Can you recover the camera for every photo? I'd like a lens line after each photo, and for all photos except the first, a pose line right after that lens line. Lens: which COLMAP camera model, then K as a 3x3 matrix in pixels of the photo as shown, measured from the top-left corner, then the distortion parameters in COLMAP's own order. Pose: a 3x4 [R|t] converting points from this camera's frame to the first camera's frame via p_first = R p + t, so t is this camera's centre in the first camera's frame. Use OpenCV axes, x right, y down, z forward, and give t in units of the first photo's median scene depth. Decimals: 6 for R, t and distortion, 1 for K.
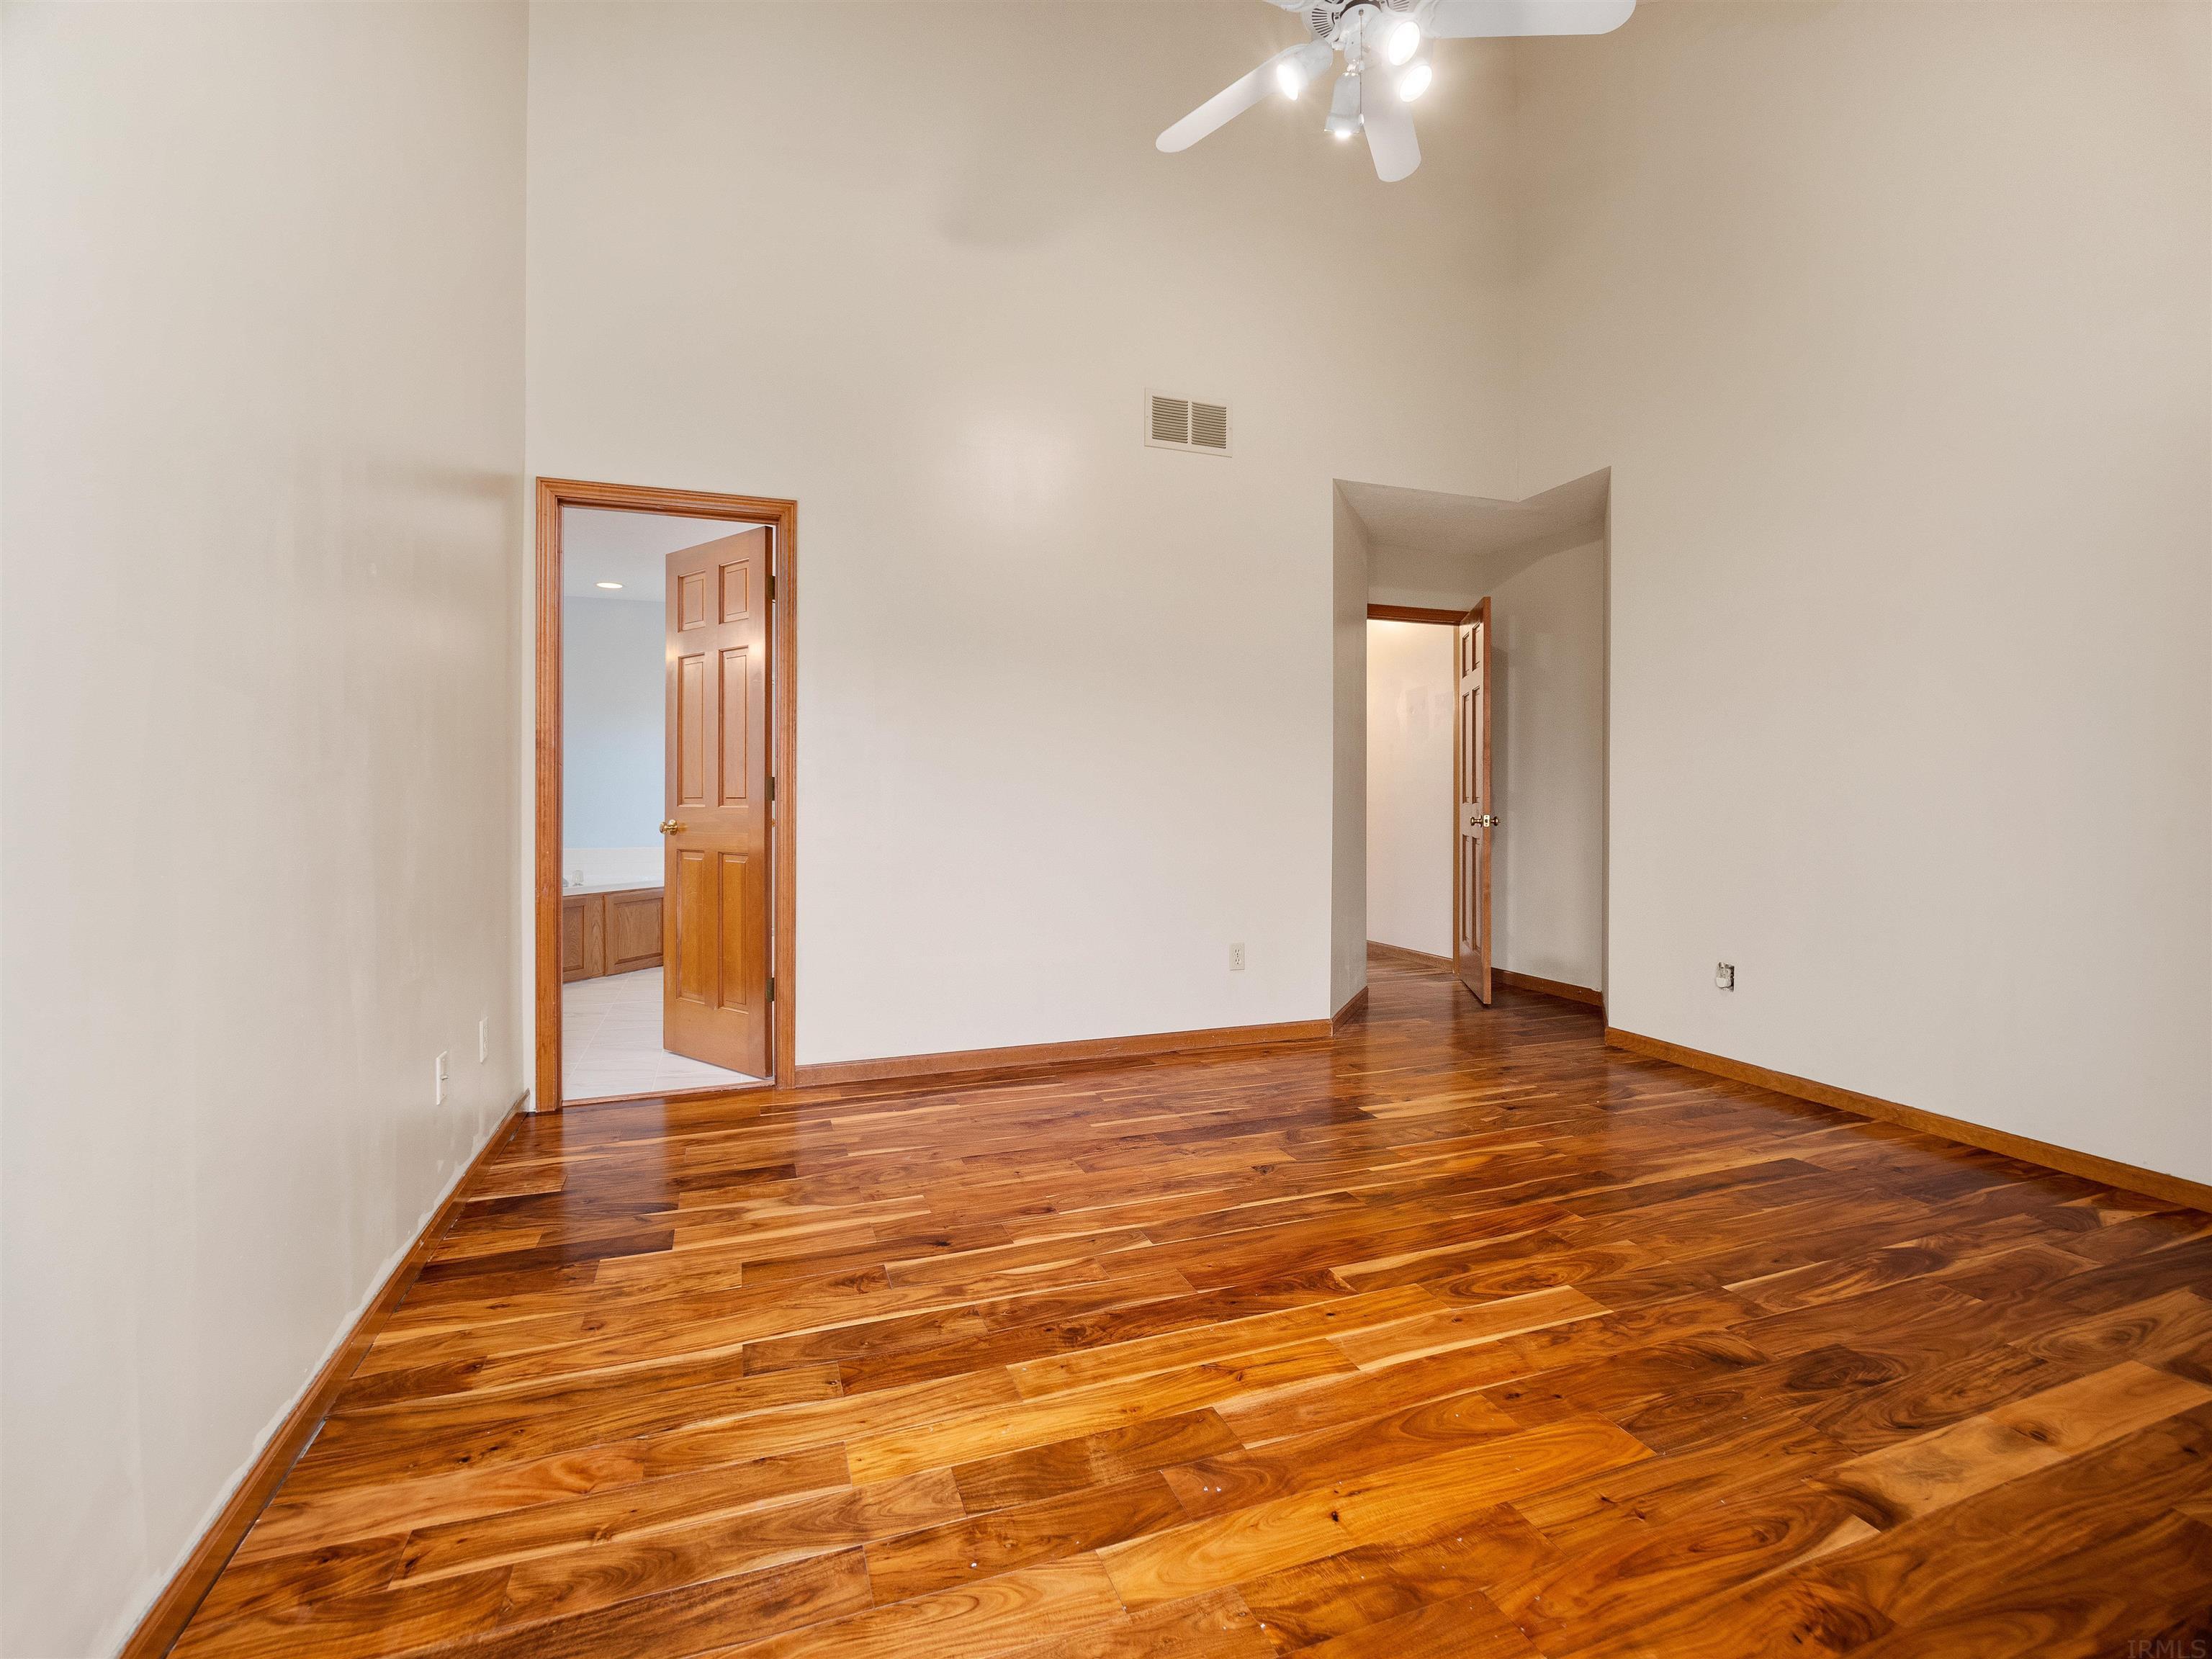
lens RADIAL K [[991.2, 0, 1106.0], [0, 991.2, 829.5], [0, 0, 1]] dist [-0.009315, -0.000809]
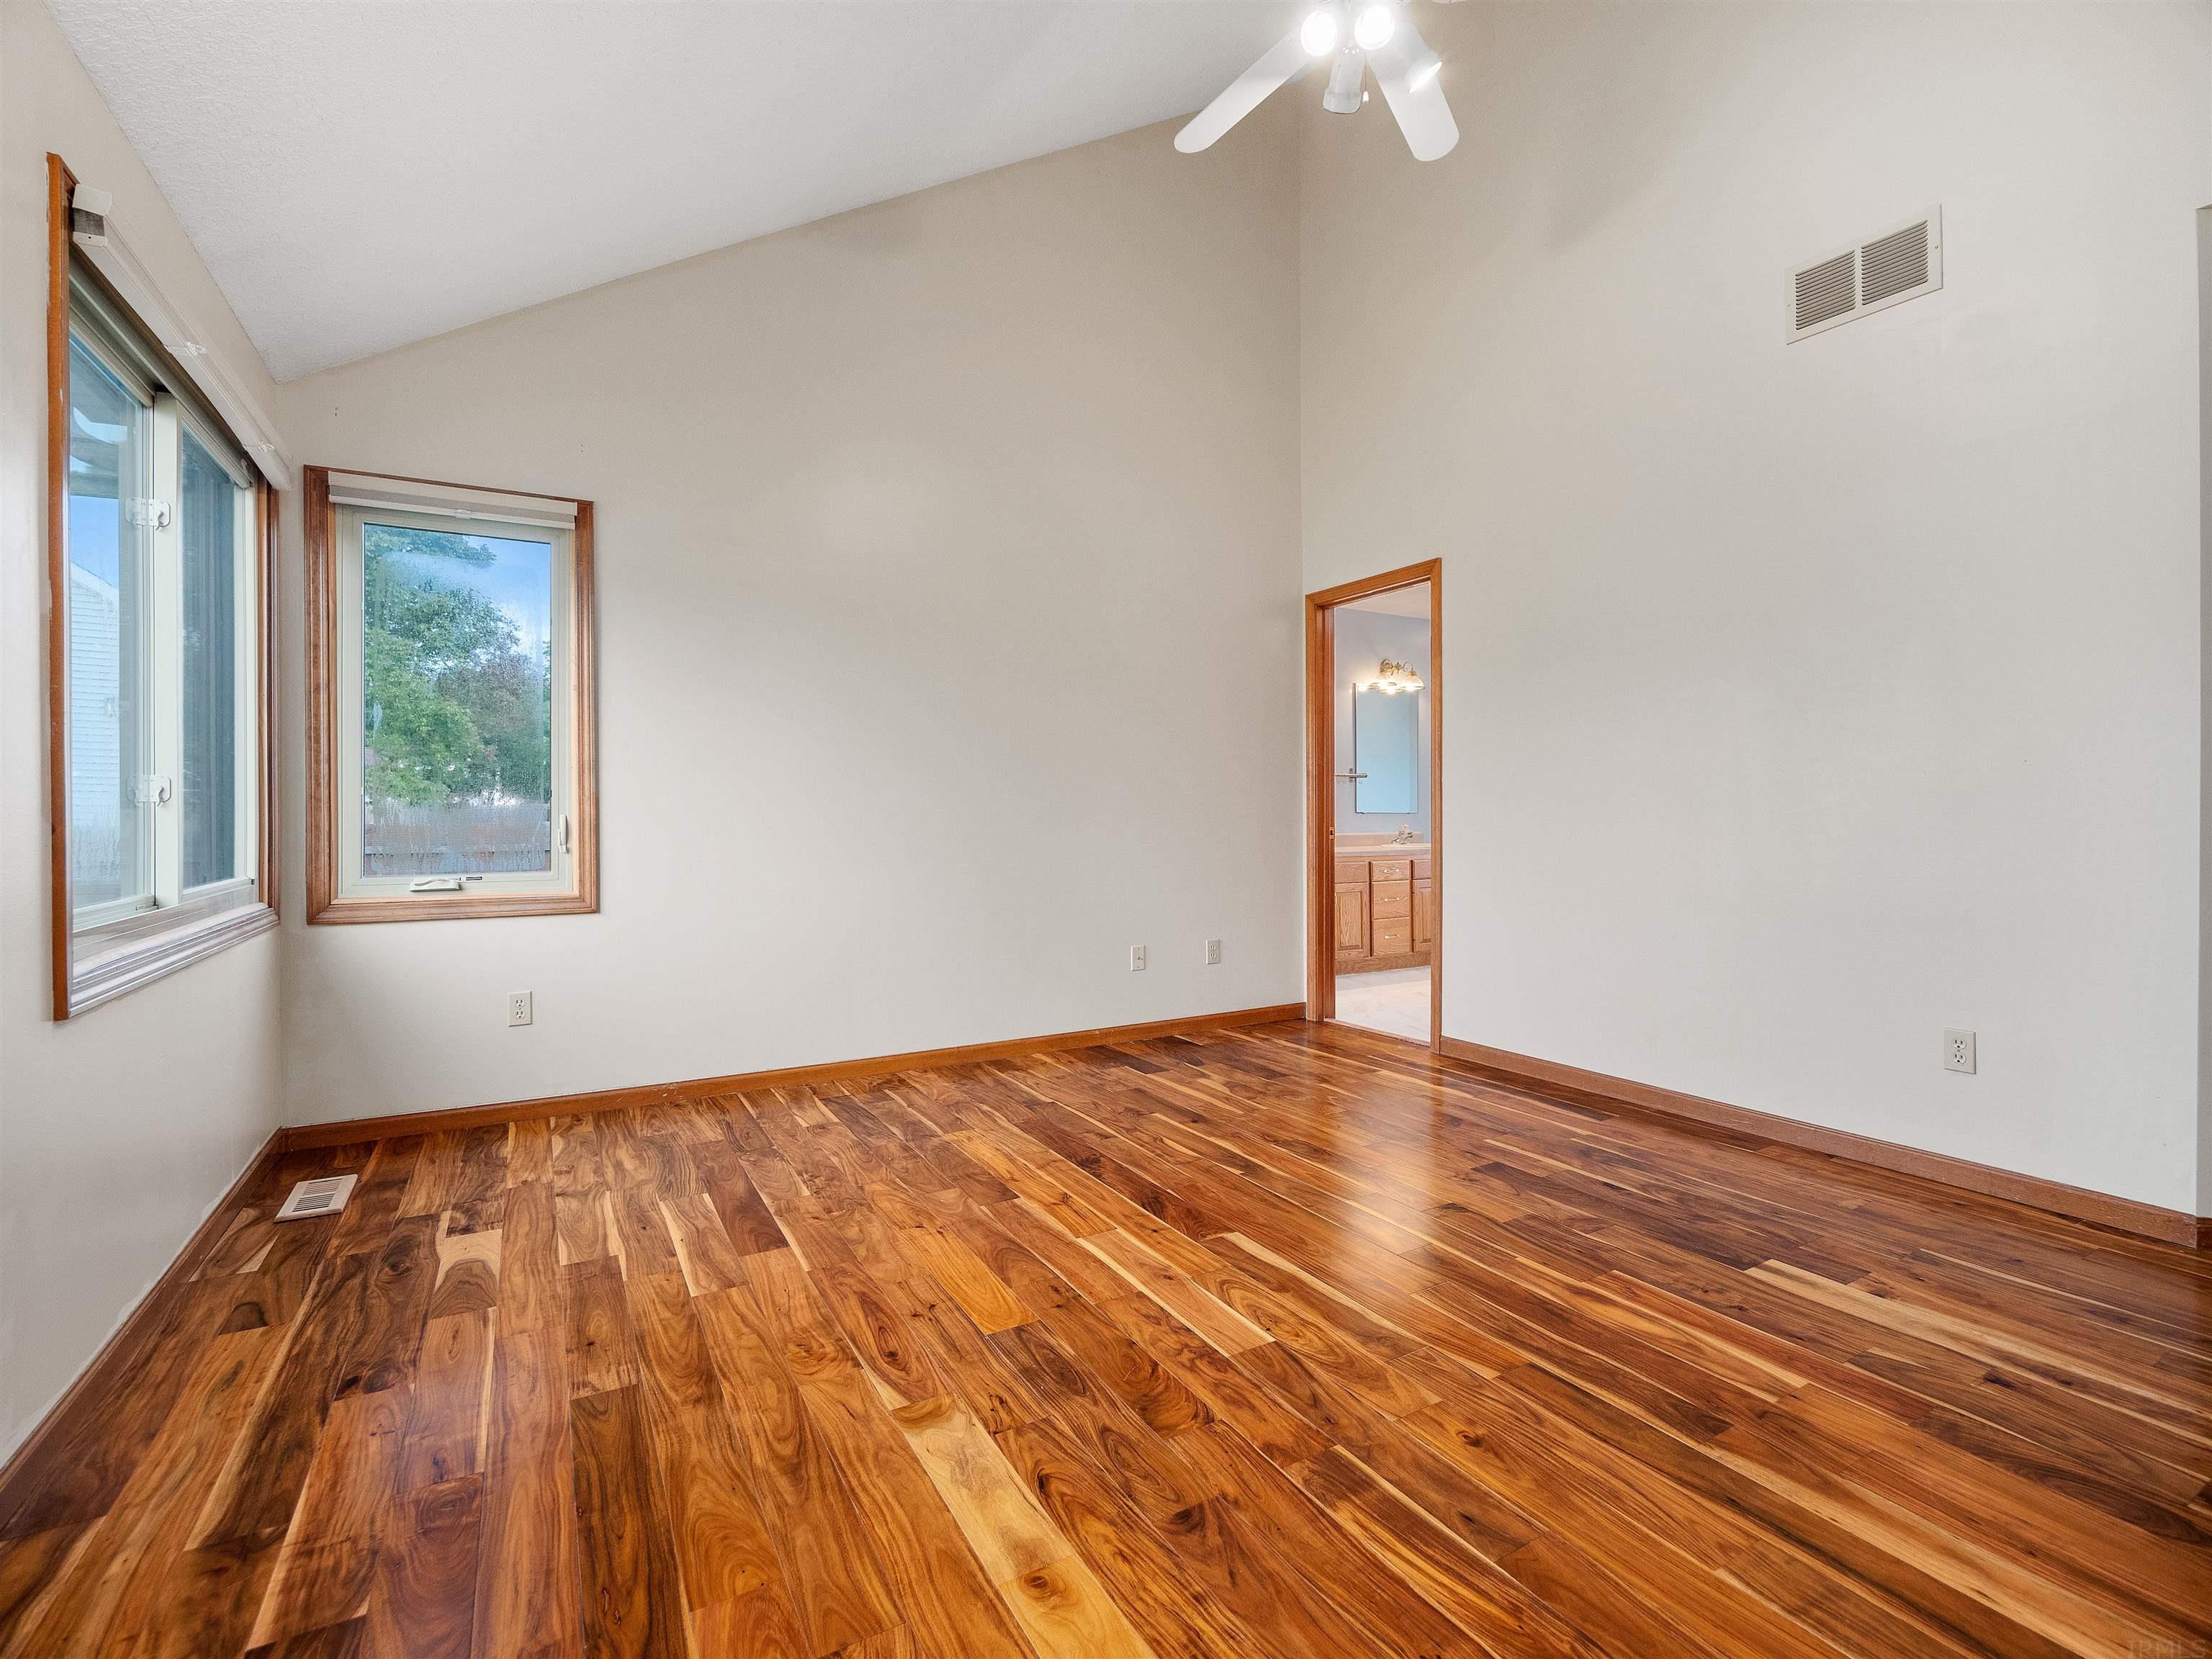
lens RADIAL K [[991.2, 0, 1106.0], [0, 991.2, 829.5], [0, 0, 1]] dist [-0.009315, -0.000809]
pose [[0.177304, 0.013855, -0.984059, 1.101171], [-0.030434, 0.999500, 0.008589, -0.005790], [0.983686, 0.028426, 0.177637, 0.561558]]
